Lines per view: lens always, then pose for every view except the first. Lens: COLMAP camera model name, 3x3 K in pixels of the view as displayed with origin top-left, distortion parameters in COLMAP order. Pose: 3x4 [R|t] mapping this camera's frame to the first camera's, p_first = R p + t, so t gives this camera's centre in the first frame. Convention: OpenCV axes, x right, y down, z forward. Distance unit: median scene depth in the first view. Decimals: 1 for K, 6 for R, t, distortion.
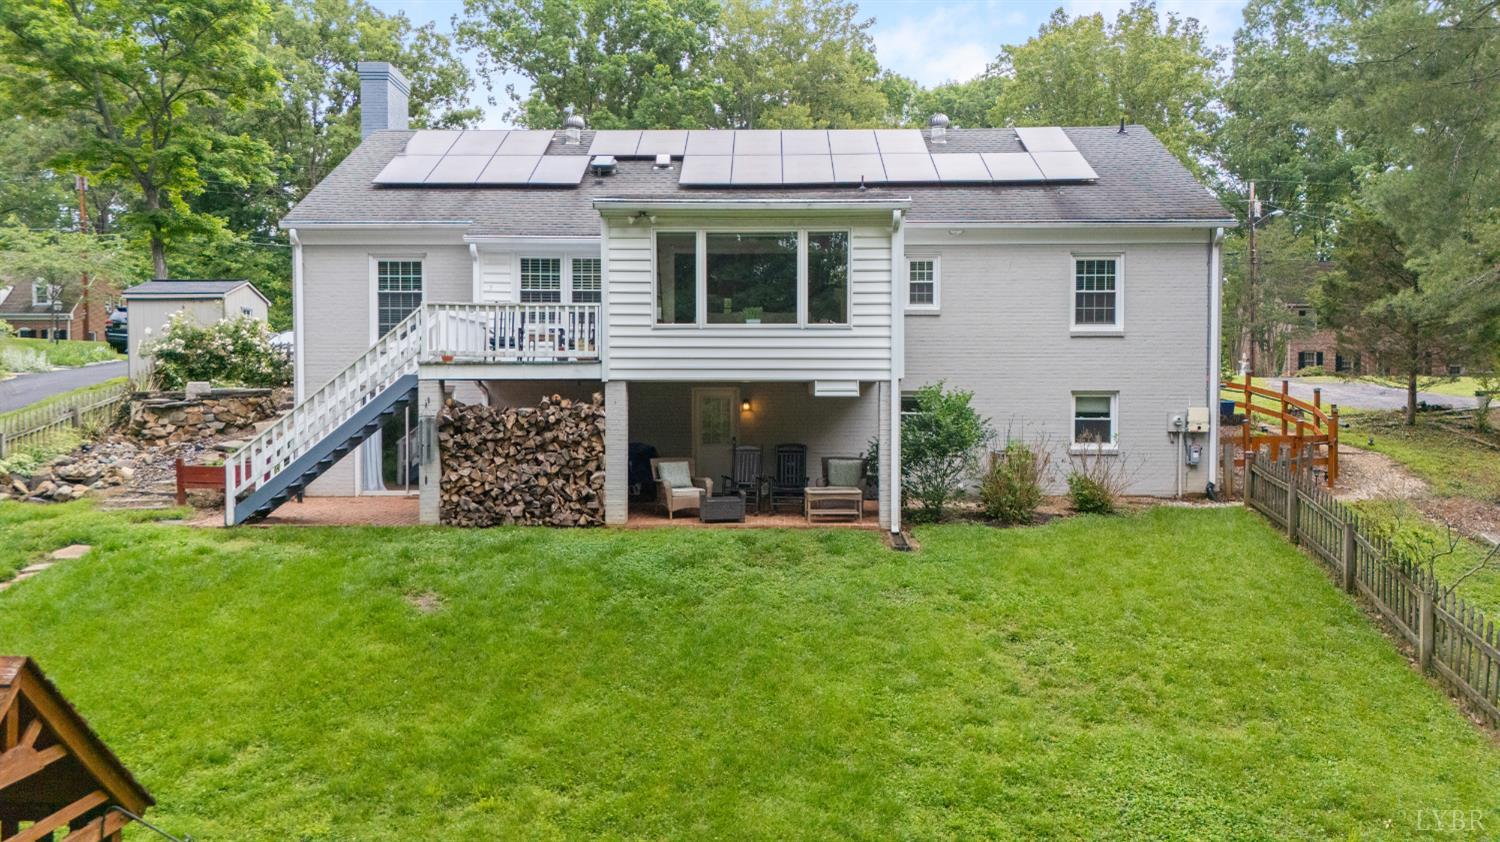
lens RADIAL K [[1118.1, 0, 757.4], [0, 1118.1, 415.0], [0, 0, 1]] dist [0.071572, -0.067070]
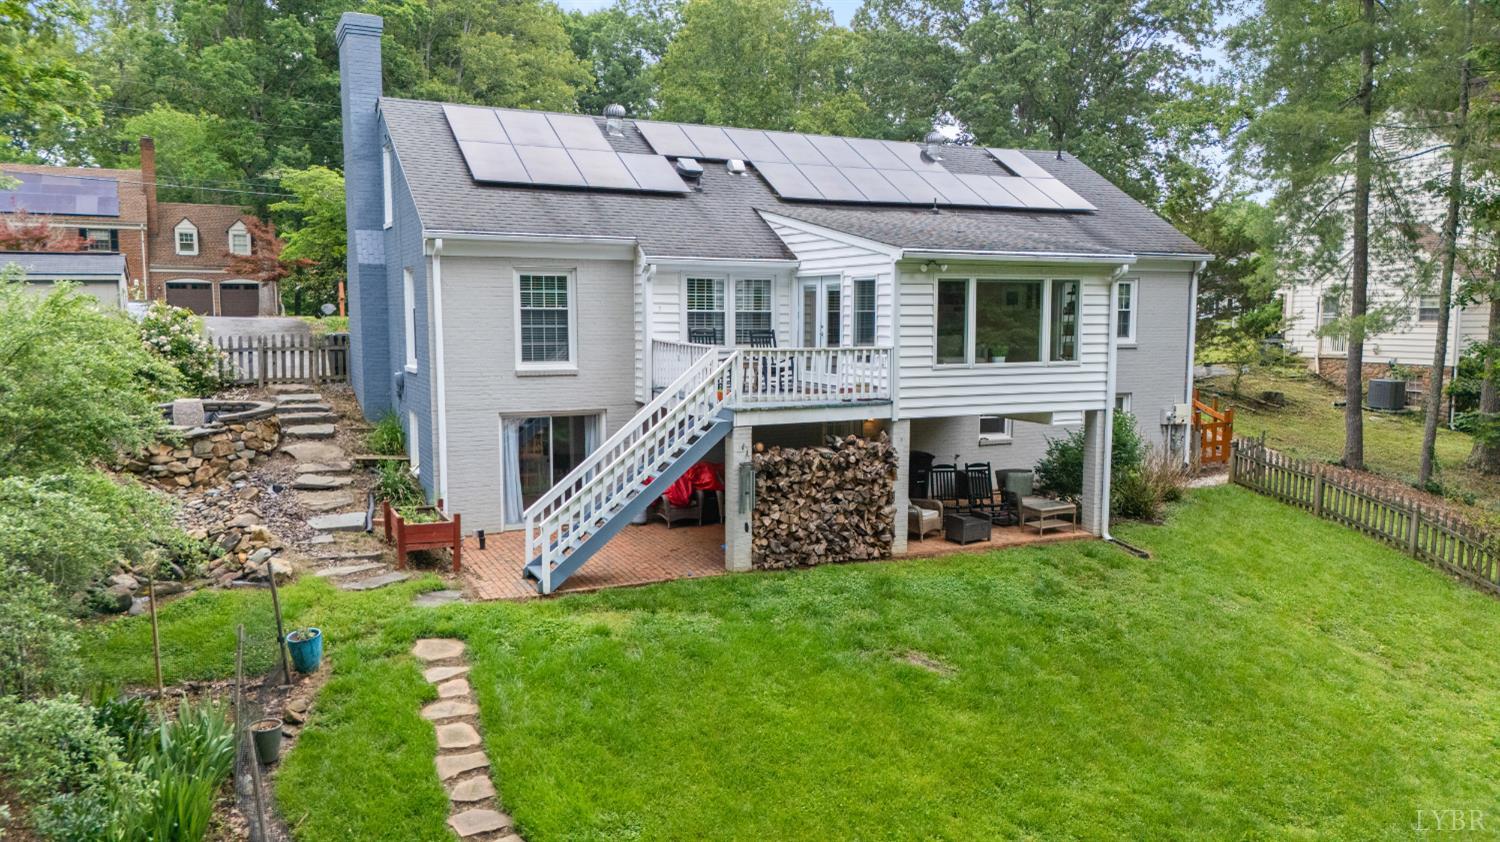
lens RADIAL K [[1118.1, 0, 755.9], [0, 1118.1, 421.8], [0, 0, 1]] dist [0.071572, -0.067070]
pose [[0.892110, -0.043758, 0.449695, -0.722492], [0.004272, 0.996072, 0.088448, -0.121880], [-0.451798, -0.076984, 0.888792, 0.124181]]
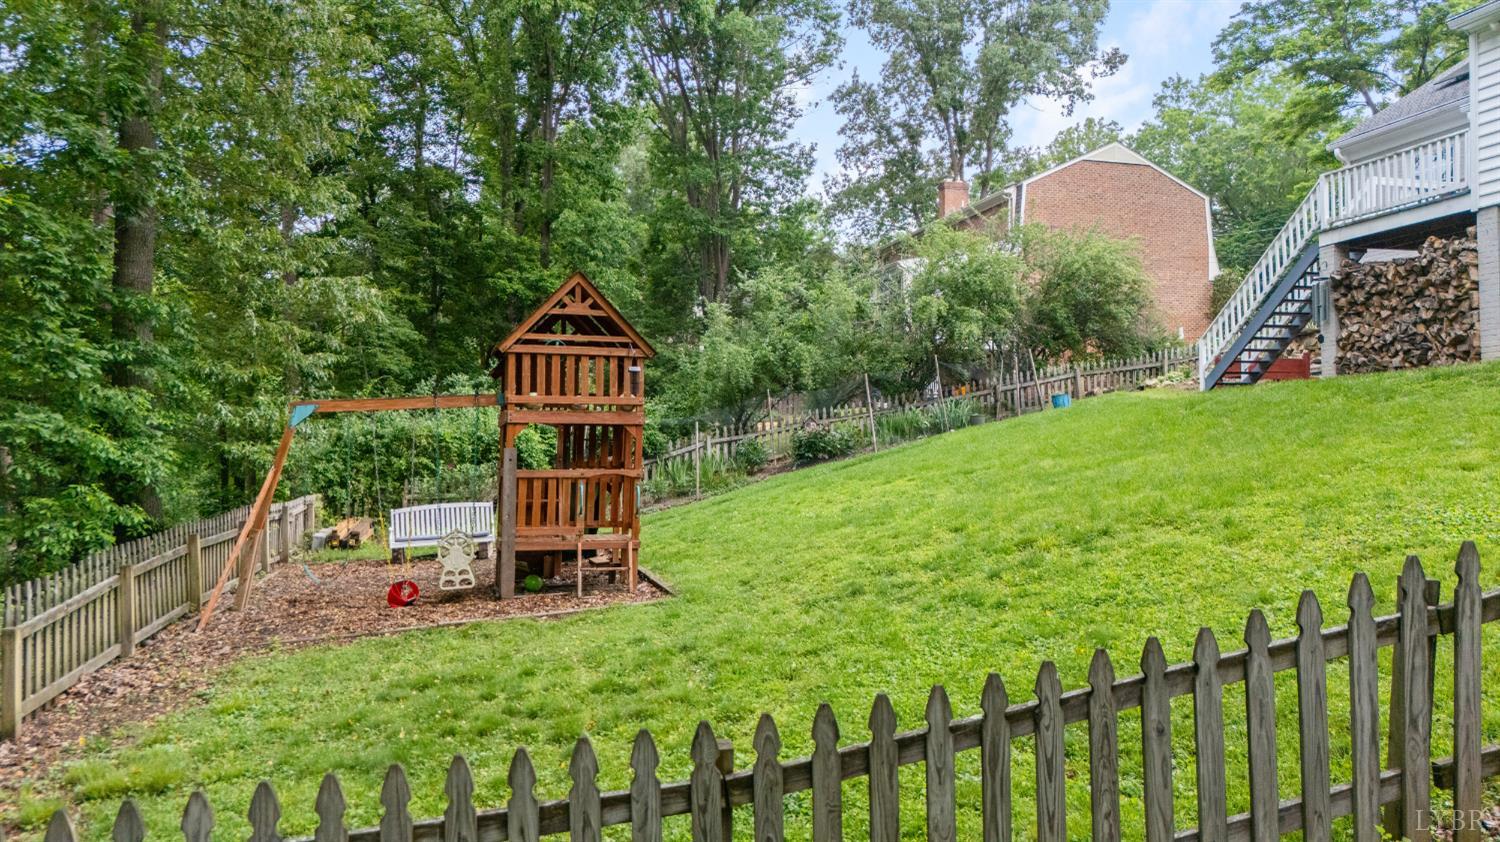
lens RADIAL K [[1118.1, 0, 751.4], [0, 1118.1, 423.2], [0, 0, 1]] dist [0.071572, -0.067070]
pose [[0.298577, -0.032179, -0.953843, 0.565055], [-0.015416, 0.999138, -0.038533, 0.186601], [0.954261, 0.026210, 0.297824, 0.164113]]
